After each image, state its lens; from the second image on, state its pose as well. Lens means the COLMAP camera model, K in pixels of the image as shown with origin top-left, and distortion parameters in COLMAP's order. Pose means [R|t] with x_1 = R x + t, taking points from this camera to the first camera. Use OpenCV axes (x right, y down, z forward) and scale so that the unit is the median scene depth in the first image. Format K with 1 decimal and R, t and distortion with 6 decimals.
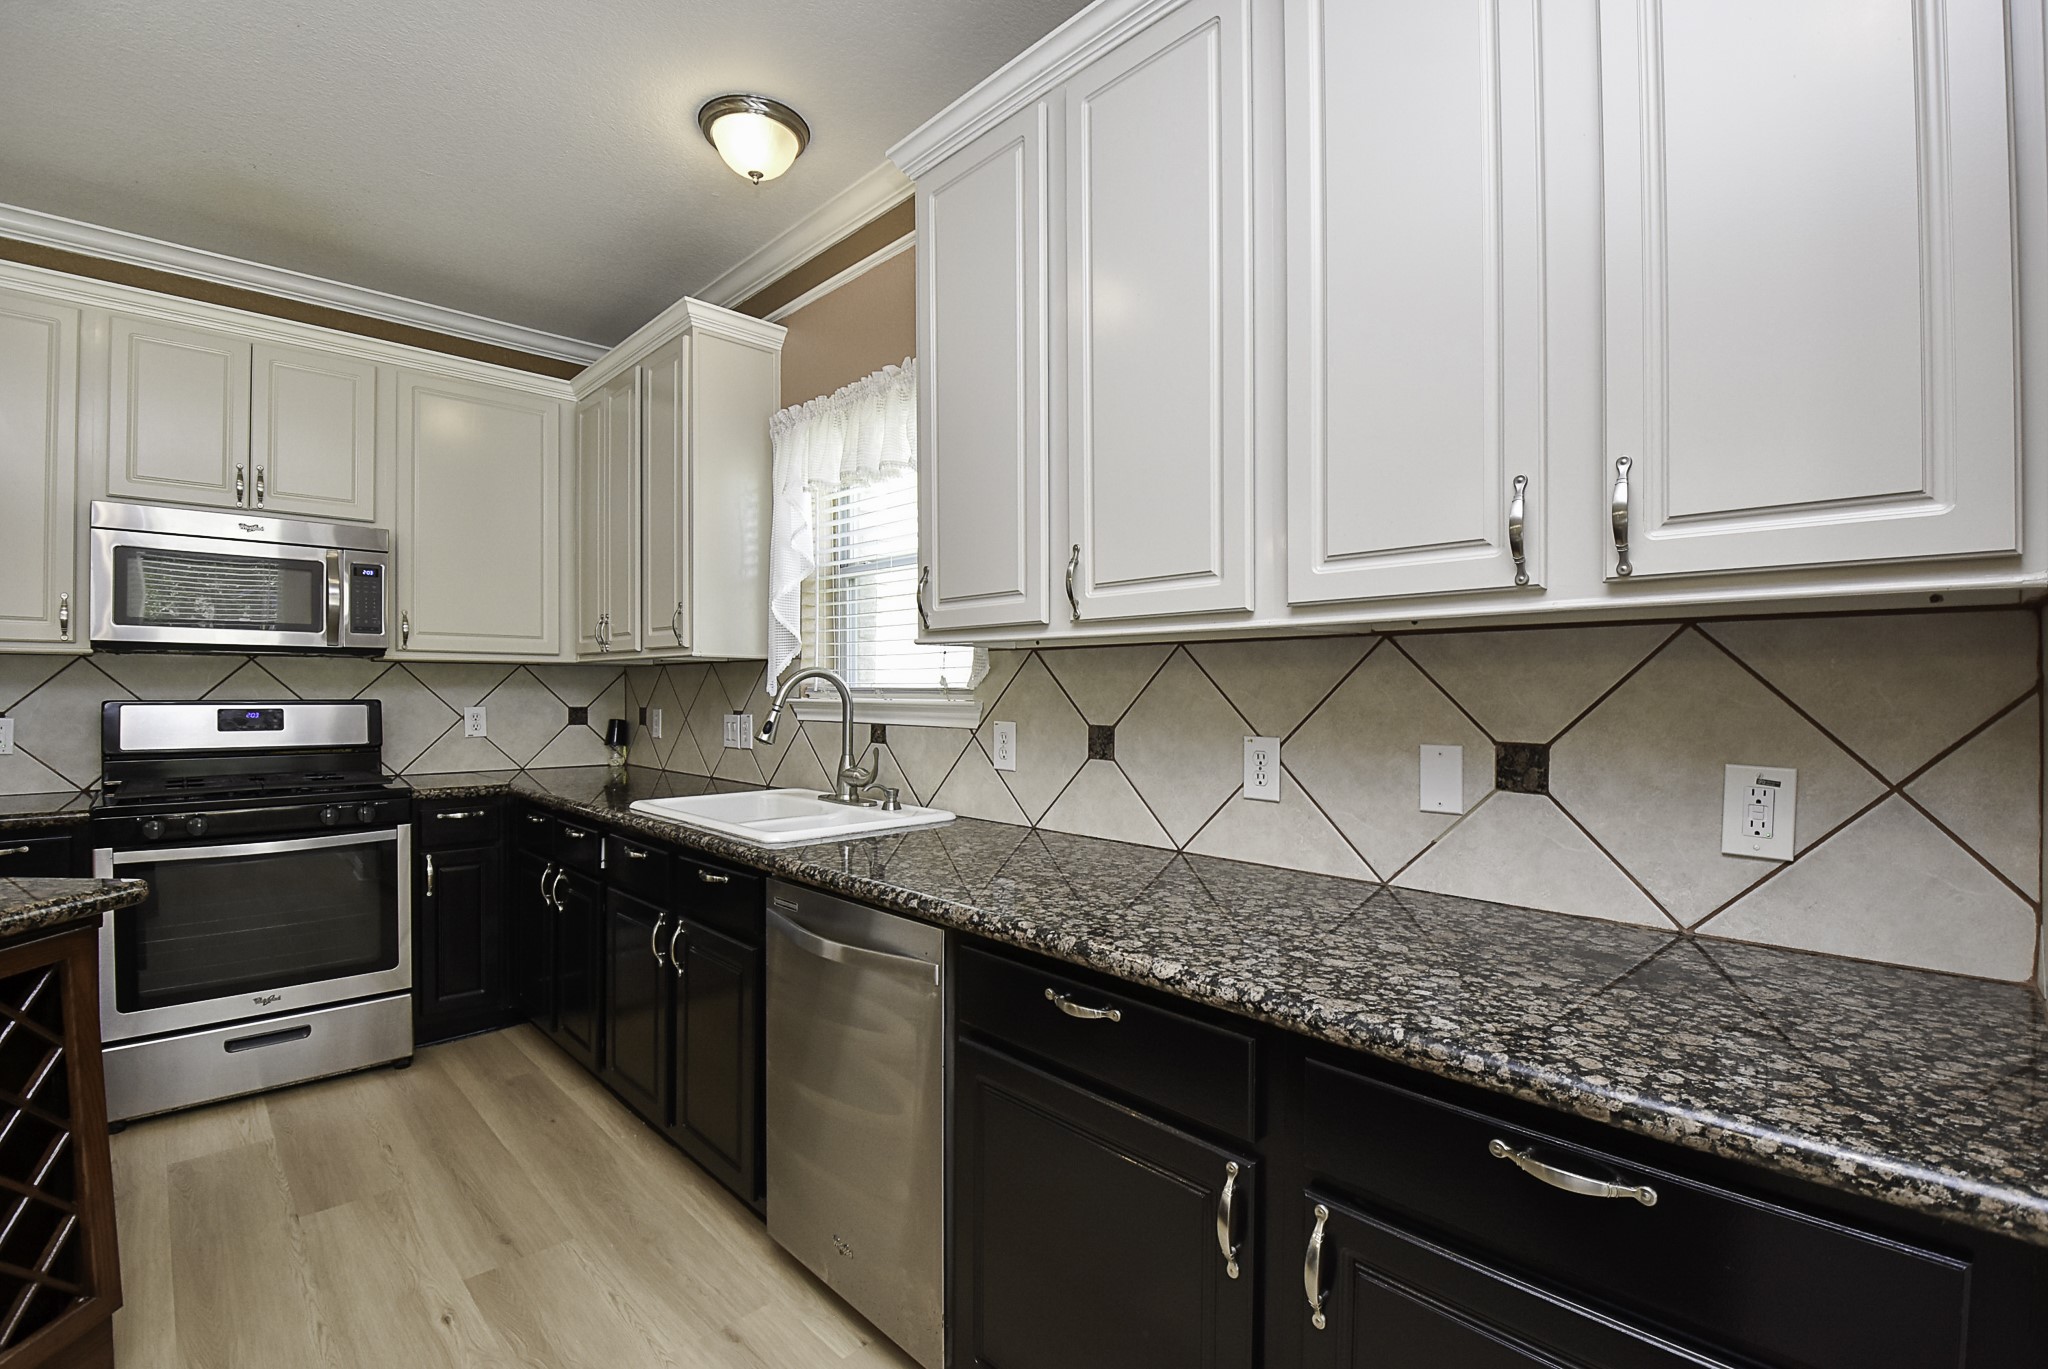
lens RADIAL K [[907.9, 0, 1032.9], [0, 907.9, 699.0], [0, 0, 1]] dist [-0.010965, -0.006741]
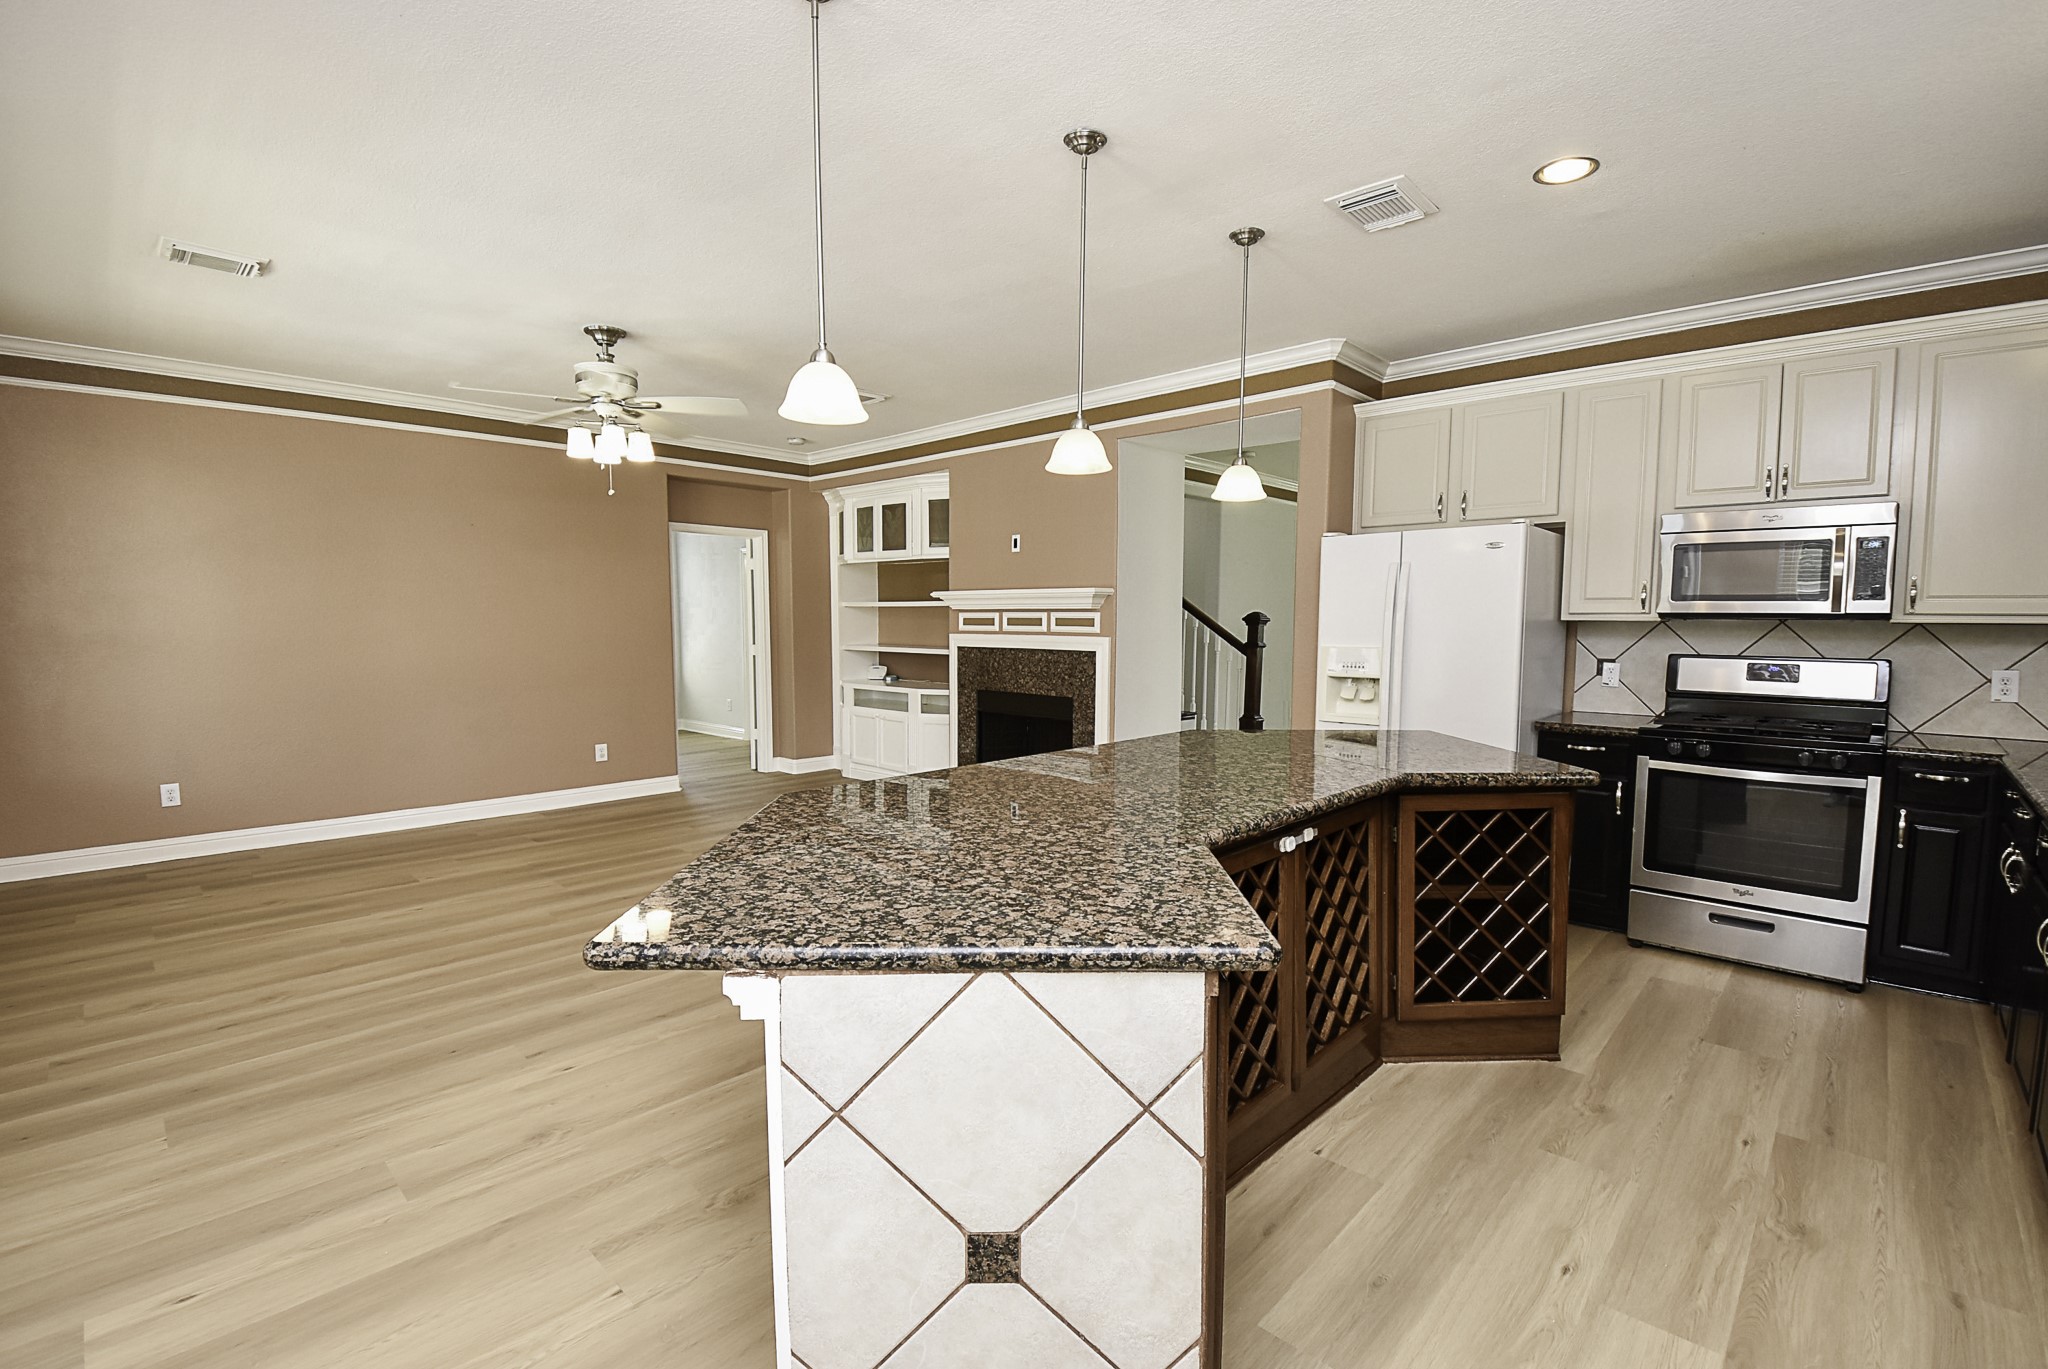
lens RADIAL K [[907.9, 0, 1039.0], [0, 907.9, 692.2], [0, 0, 1]] dist [-0.010965, -0.006741]
pose [[0.046301, 0.075377, -0.996080, 0.340133], [-0.012590, 0.997114, 0.074870, -0.032763], [0.998848, 0.009074, 0.047117, -0.066954]]
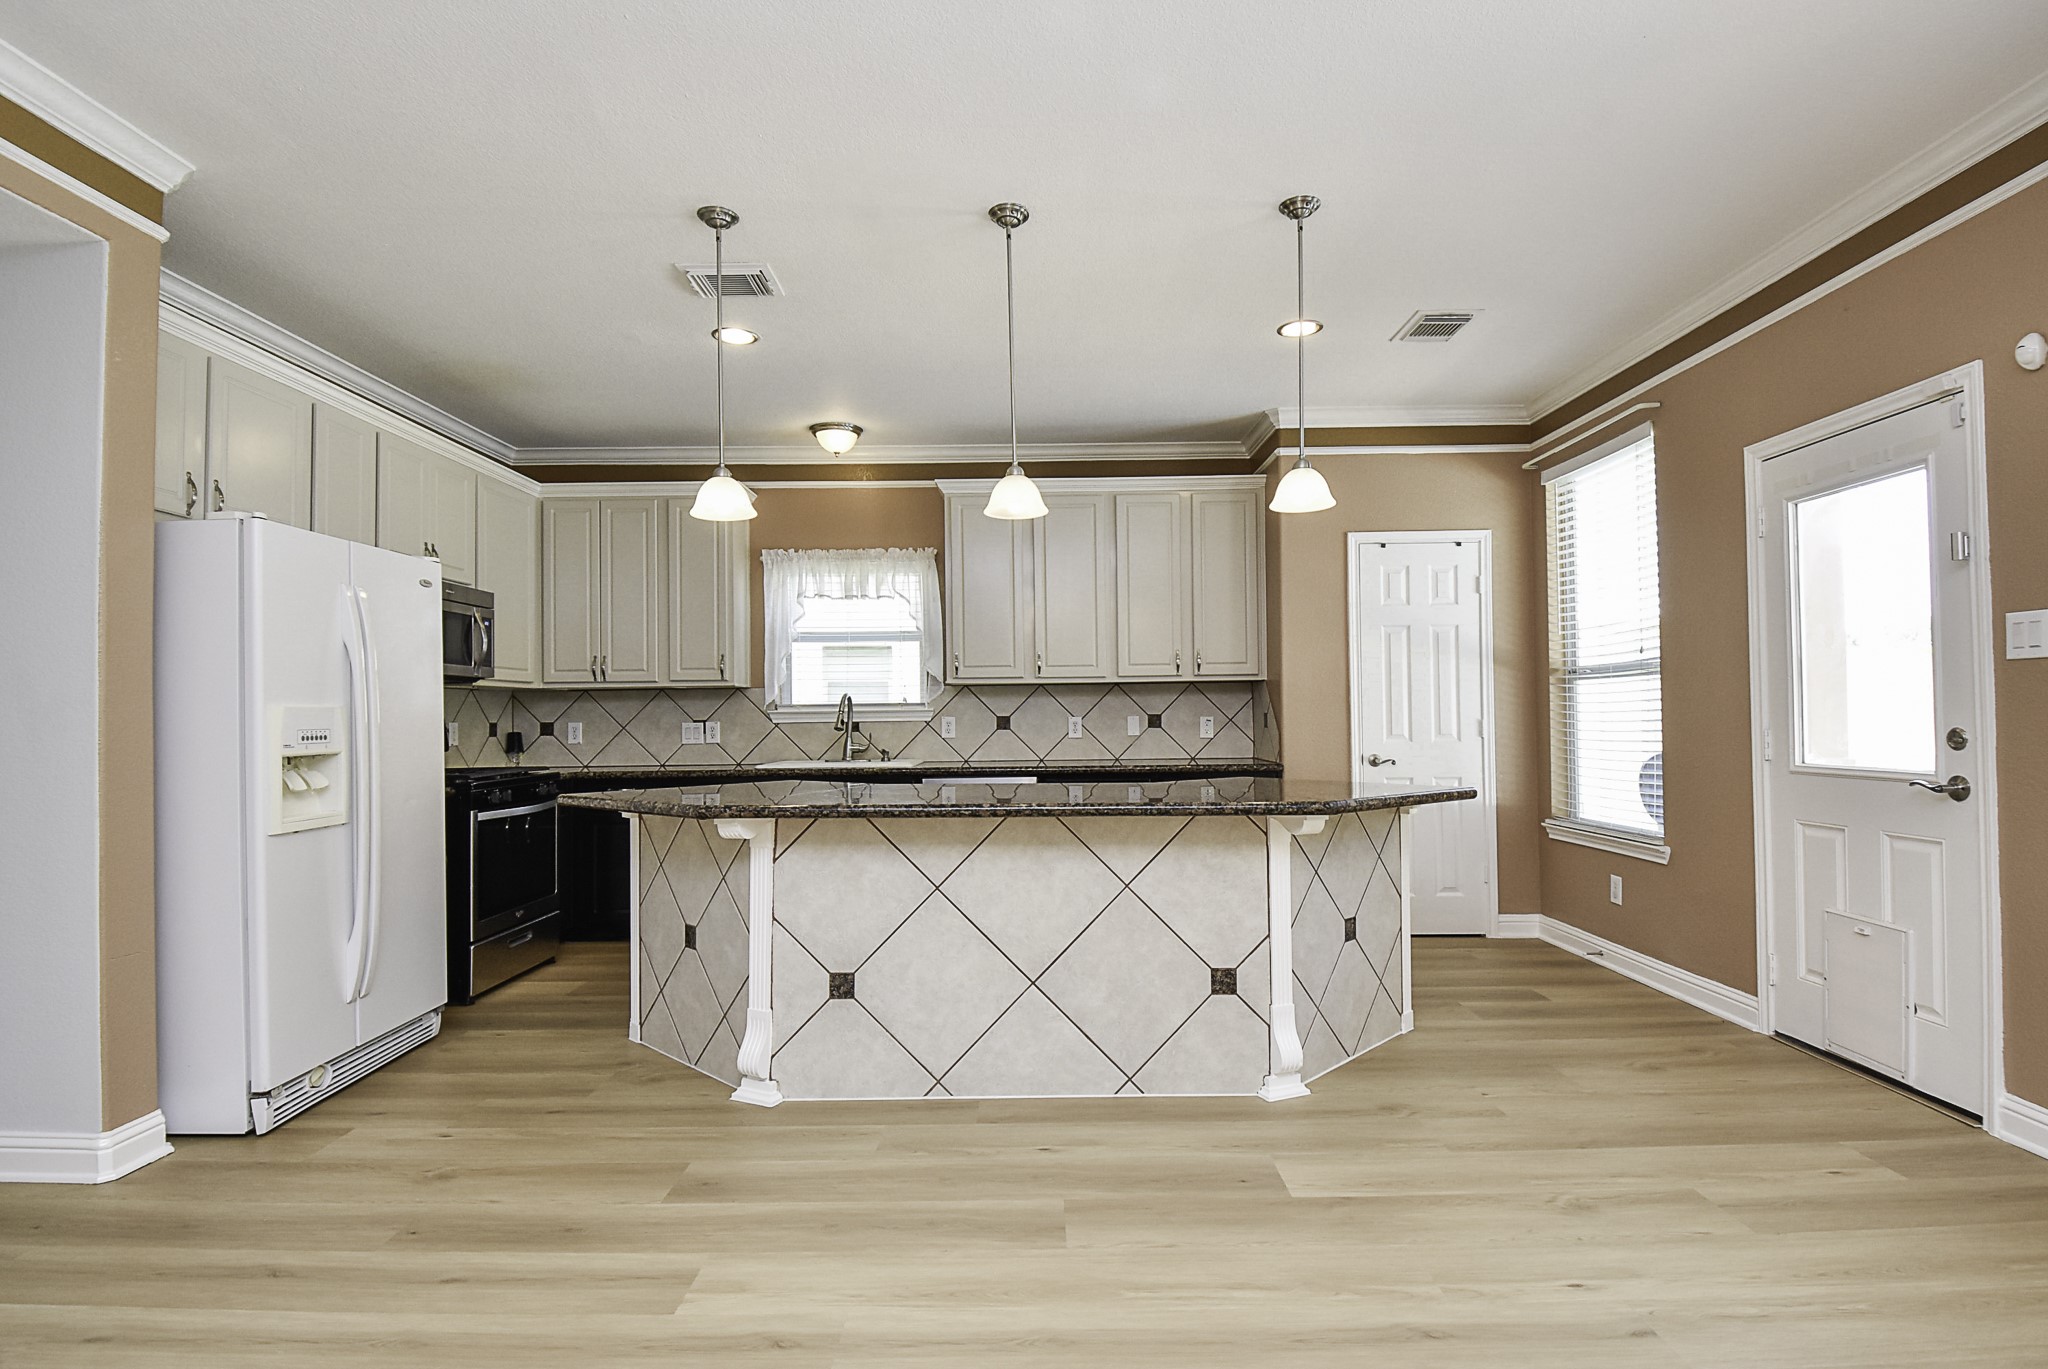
lens RADIAL K [[997.9, 0, 1029.9], [0, 997.9, 689.2], [0, 0, 1]] dist [-0.004324, -0.005562]
pose [[0.699706, 0.006506, 0.714401, -1.364592], [0.022511, 0.999261, -0.031148, 0.030714], [-0.714076, 0.037876, 0.699043, -0.741810]]
